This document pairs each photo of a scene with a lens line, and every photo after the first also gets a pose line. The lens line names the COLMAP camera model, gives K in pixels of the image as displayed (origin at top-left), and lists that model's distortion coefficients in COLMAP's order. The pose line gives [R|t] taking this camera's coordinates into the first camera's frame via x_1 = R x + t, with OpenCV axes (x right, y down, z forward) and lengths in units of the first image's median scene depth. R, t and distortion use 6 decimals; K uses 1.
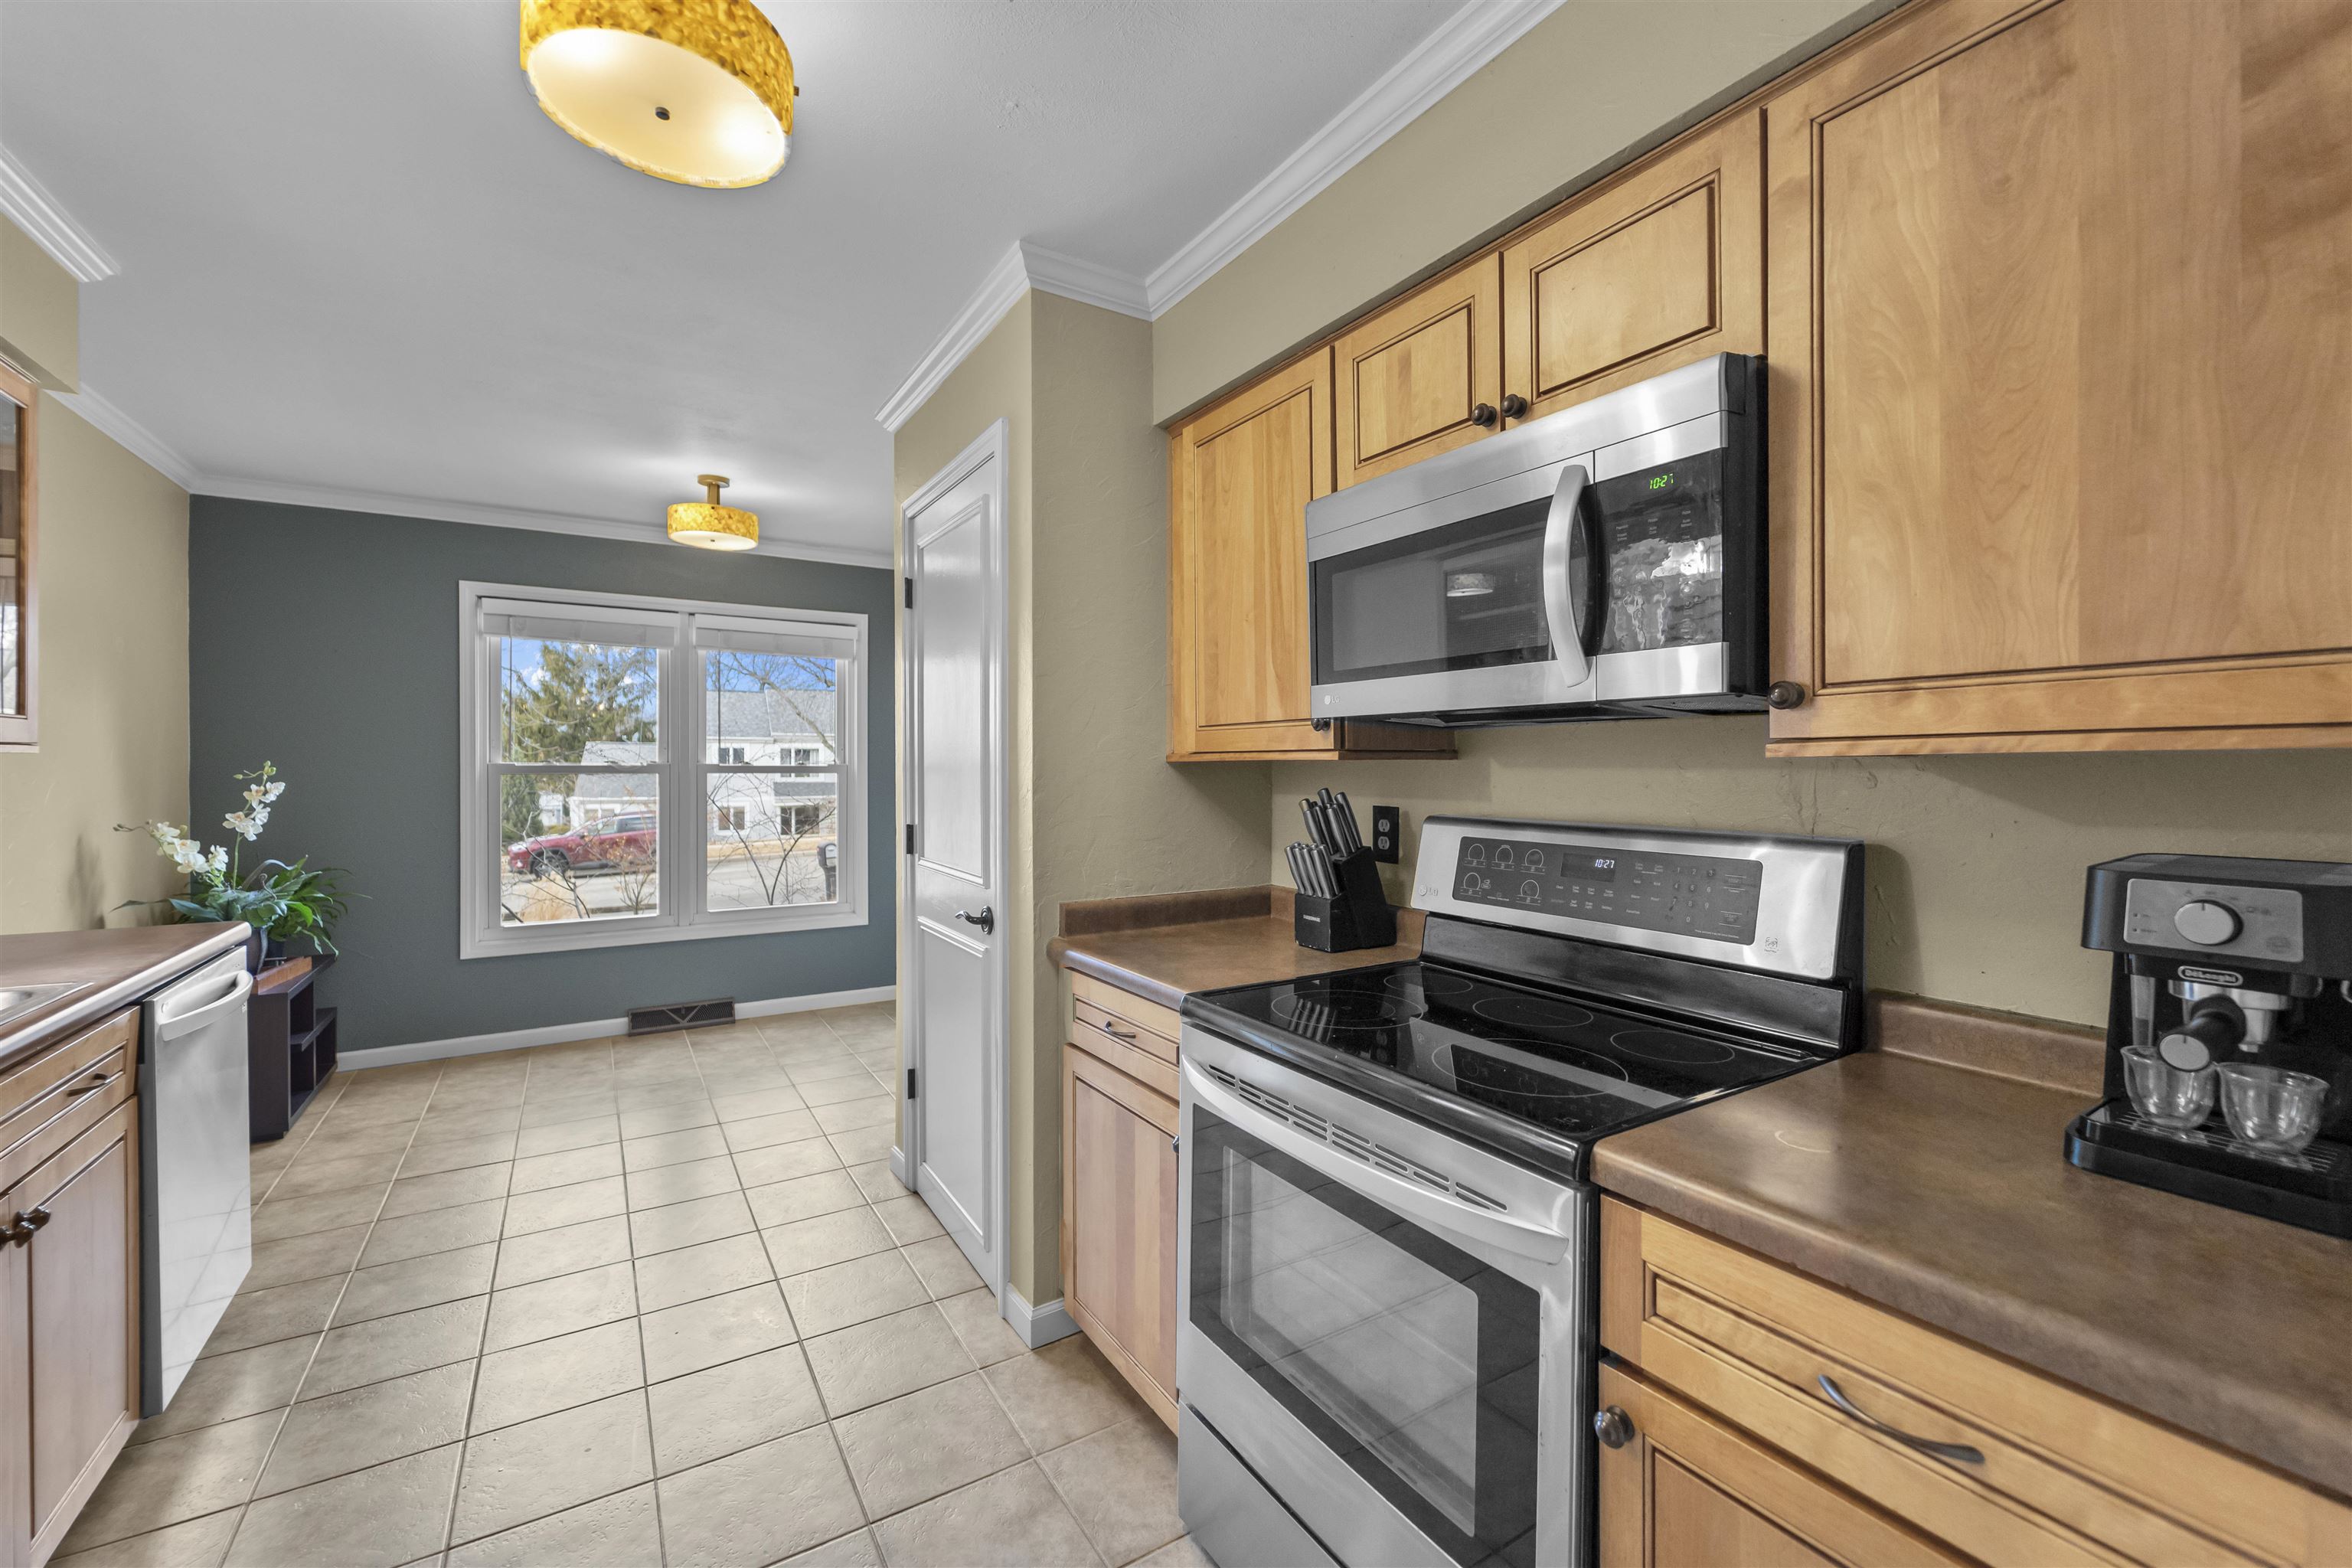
lens RADIAL K [[951.2, 0, 1183.7], [0, 951.2, 776.6], [0, 0, 1]] dist [-0.000783, -0.000898]
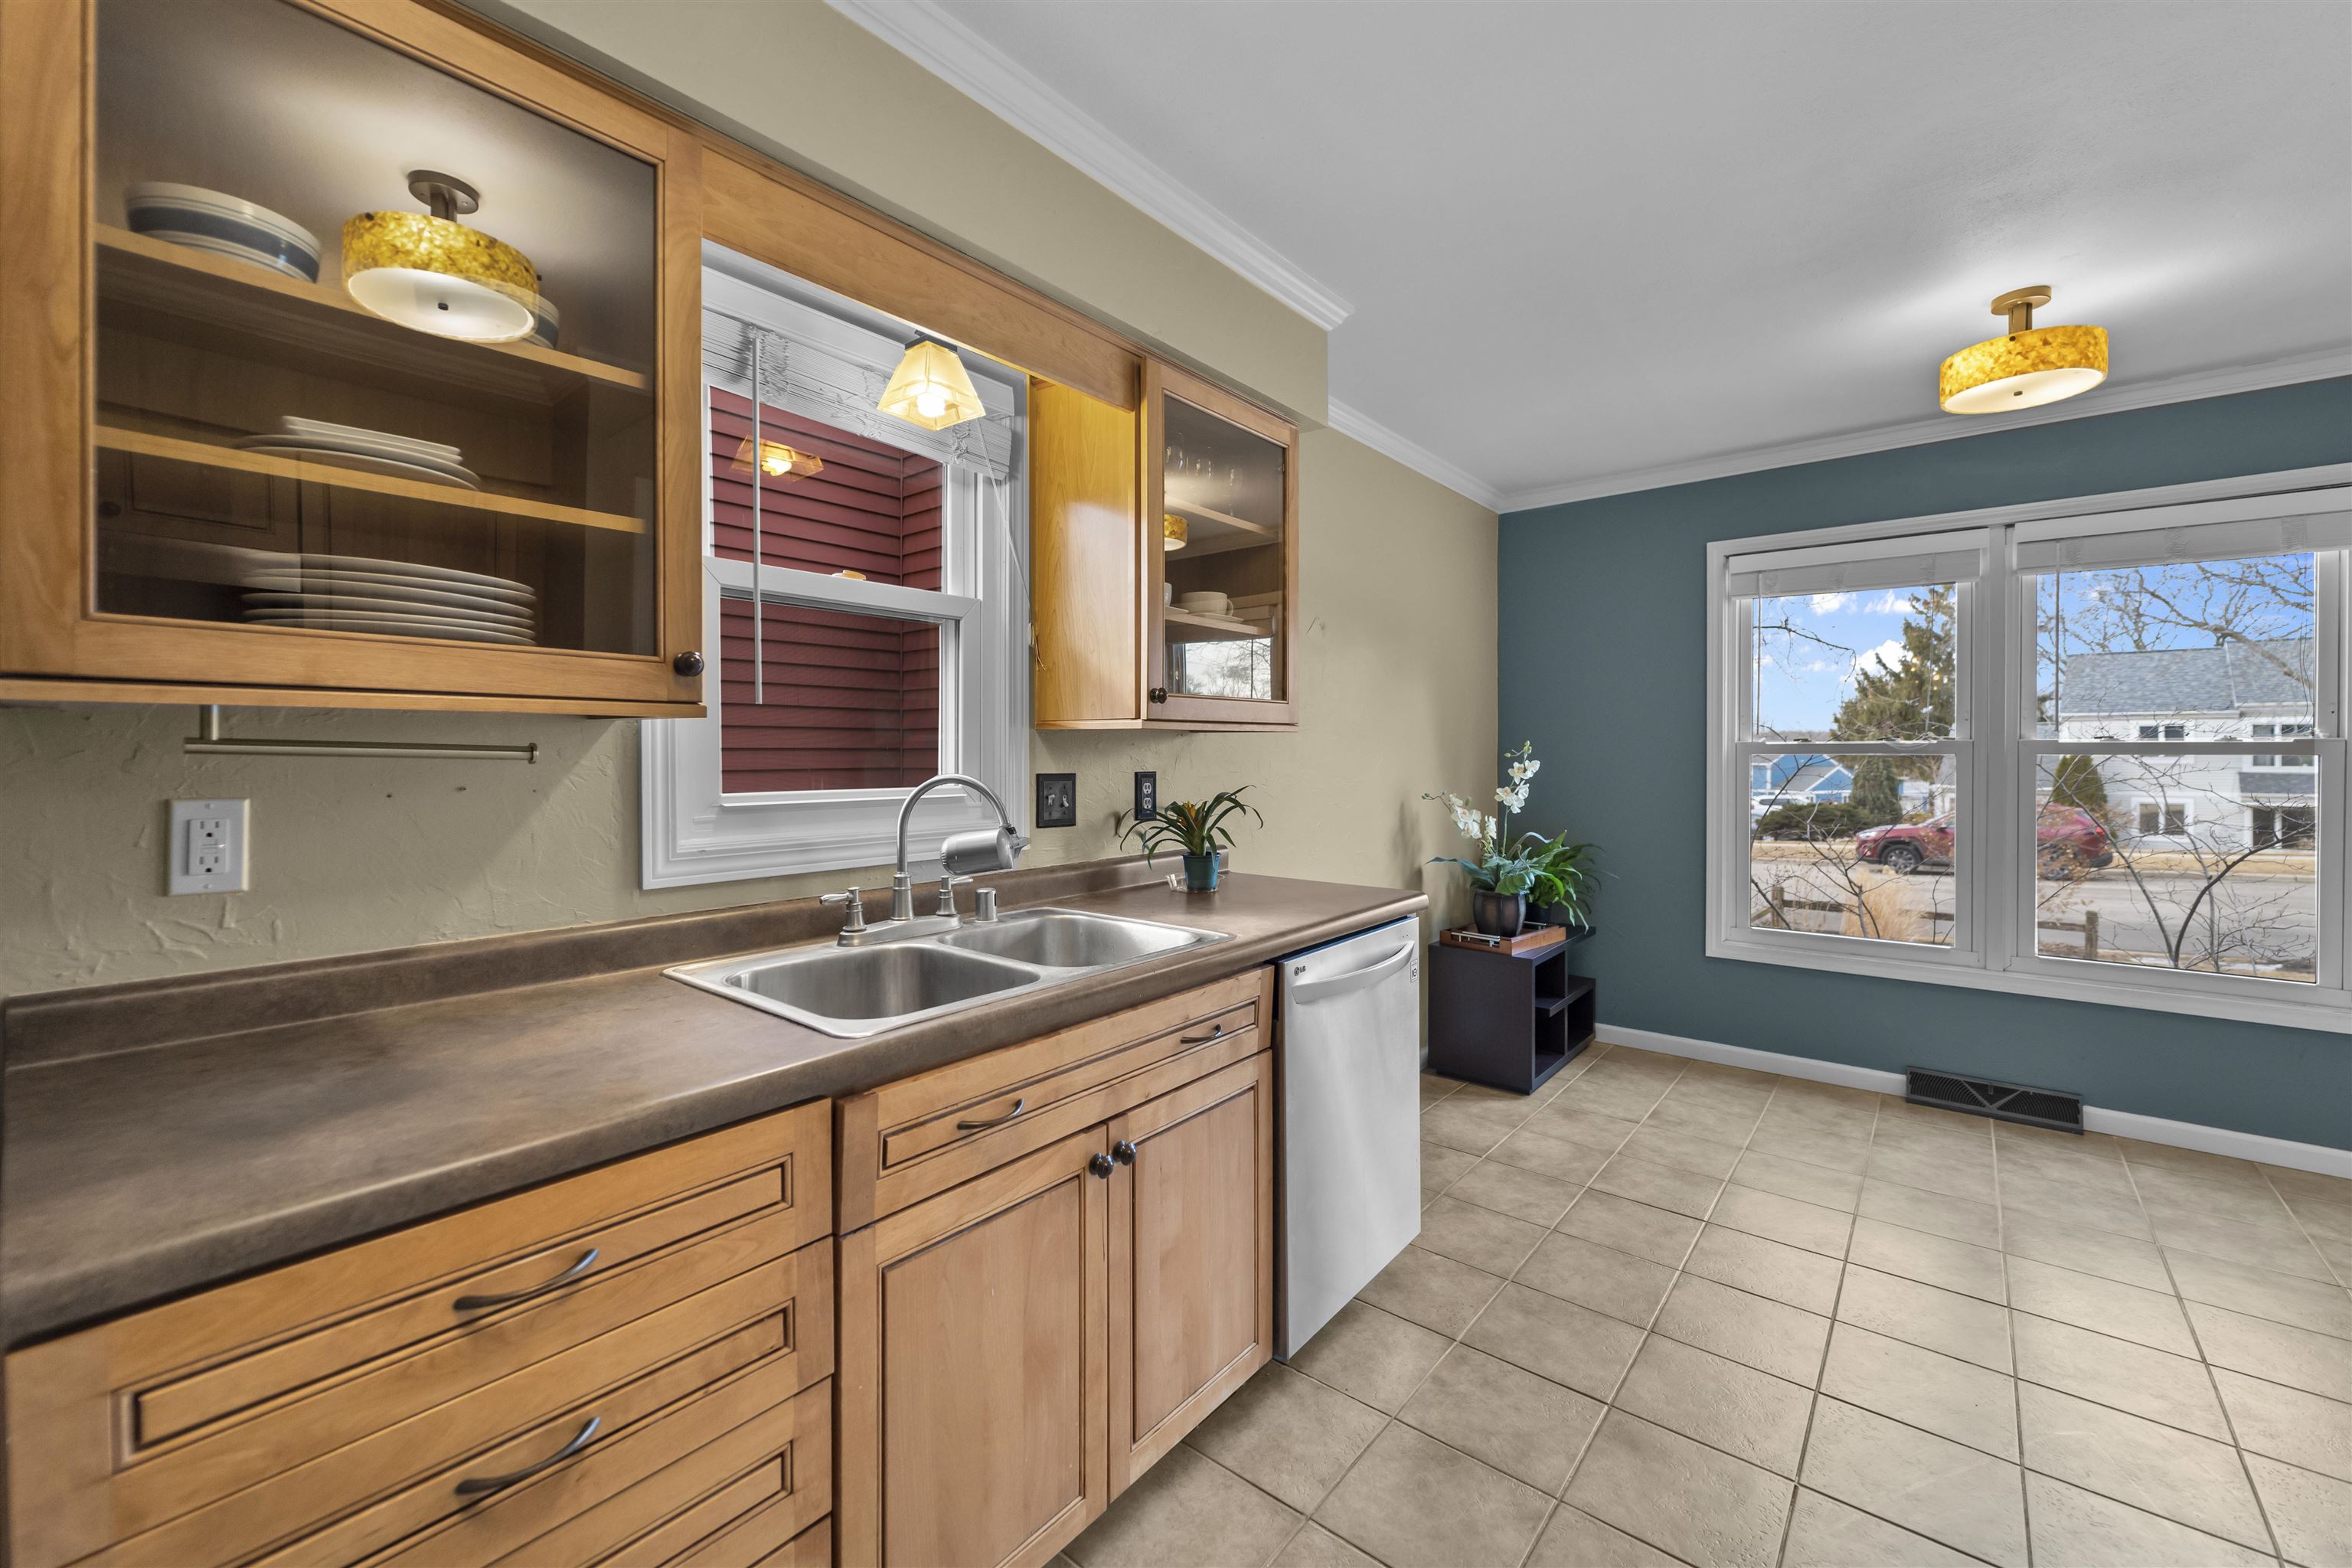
lens RADIAL K [[951.2, 0, 1153.4], [0, 951.2, 754.9], [0, 0, 1]] dist [-0.000783, -0.000898]
pose [[0.305690, 0.003476, -0.952125, -0.059230], [-0.009324, 0.999956, 0.000657, 0.002942], [0.952086, 0.008677, 0.305709, 0.245585]]
